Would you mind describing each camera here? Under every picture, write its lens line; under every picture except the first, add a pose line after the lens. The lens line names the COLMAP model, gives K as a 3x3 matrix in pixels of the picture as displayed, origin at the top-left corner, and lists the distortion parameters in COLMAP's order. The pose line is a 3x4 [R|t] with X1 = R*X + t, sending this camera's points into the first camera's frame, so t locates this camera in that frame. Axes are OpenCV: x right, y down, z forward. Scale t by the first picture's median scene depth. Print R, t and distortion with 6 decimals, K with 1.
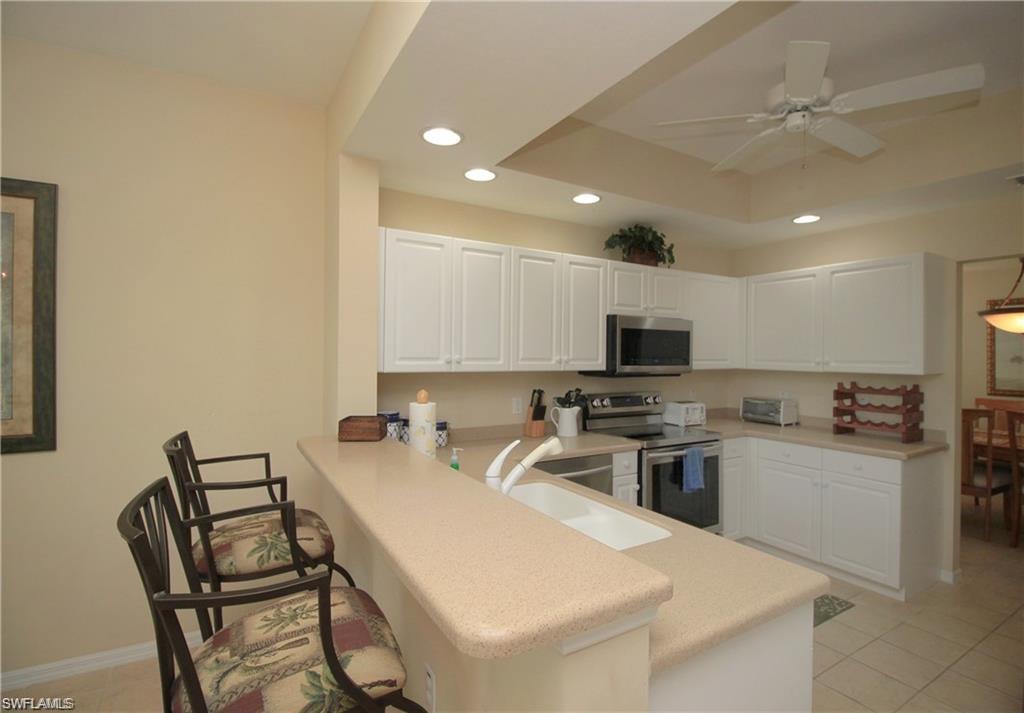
lens RADIAL K [[503.2, 0, 516.6], [0, 503.2, 347.6], [0, 0, 1]] dist [-0.019965, -0.001985]
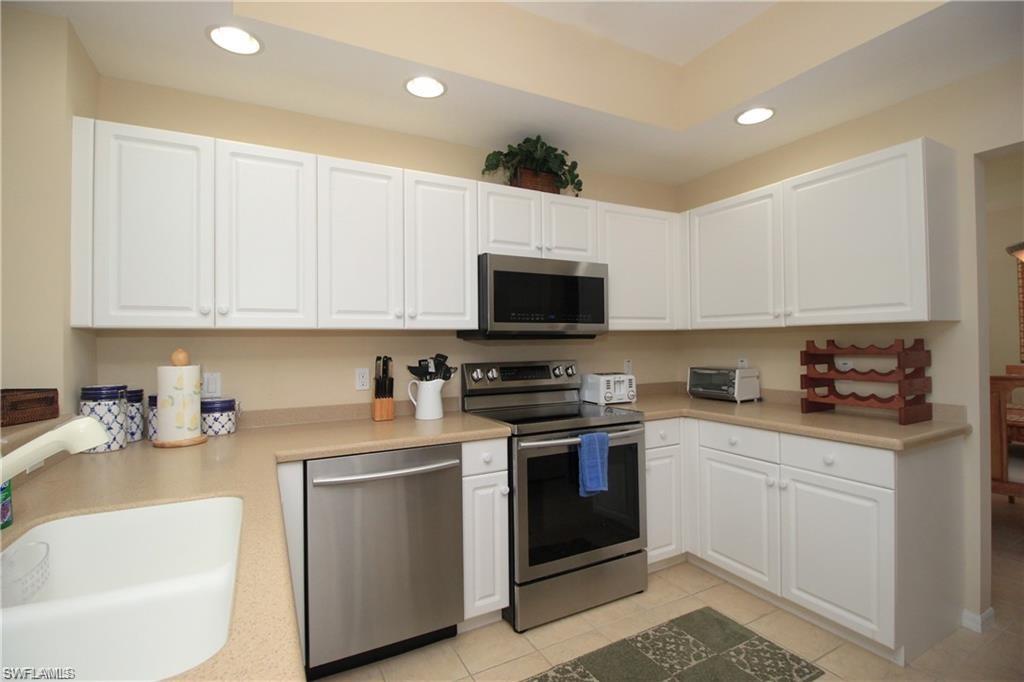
lens RADIAL K [[474.9, 0, 509.5], [0, 474.9, 334.1], [0, 0, 1]] dist [-0.021018, -0.001994]
pose [[0.997751, -0.020753, -0.063732, 0.279003], [0.020396, 0.999772, -0.006252, 0.059928], [0.063847, 0.004938, 0.997947, 0.317350]]
